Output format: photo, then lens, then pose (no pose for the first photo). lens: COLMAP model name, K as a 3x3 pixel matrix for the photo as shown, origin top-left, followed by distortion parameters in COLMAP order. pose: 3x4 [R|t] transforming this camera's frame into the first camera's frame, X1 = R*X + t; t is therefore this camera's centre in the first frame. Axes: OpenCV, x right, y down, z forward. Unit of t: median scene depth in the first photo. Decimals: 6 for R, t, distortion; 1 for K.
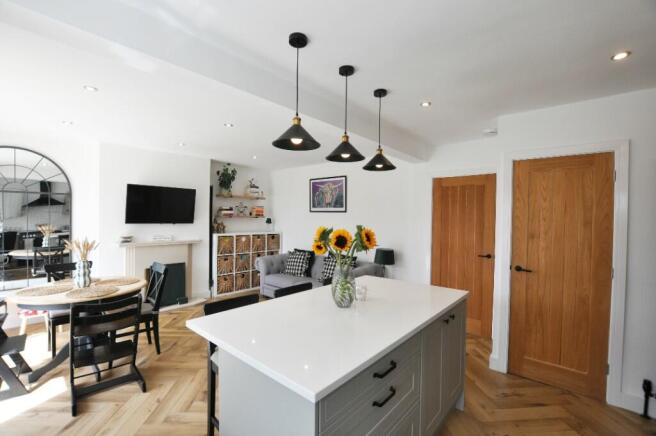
lens RADIAL K [[289.7, 0, 328.0], [0, 289.7, 218.0], [0, 0, 1]] dist [-0.019822, 0.000056]
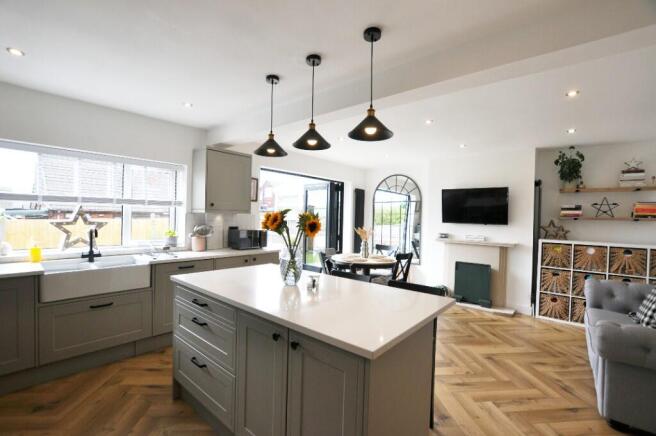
lens RADIAL K [[289.7, 0, 328.0], [0, 289.7, 218.0], [0, 0, 1]] dist [-0.019822, 0.000056]
pose [[0.007748, -0.008889, -0.999930, 0.428079], [-0.028503, 0.999552, -0.009107, 0.021227], [0.999564, 0.028572, 0.007491, 0.424619]]
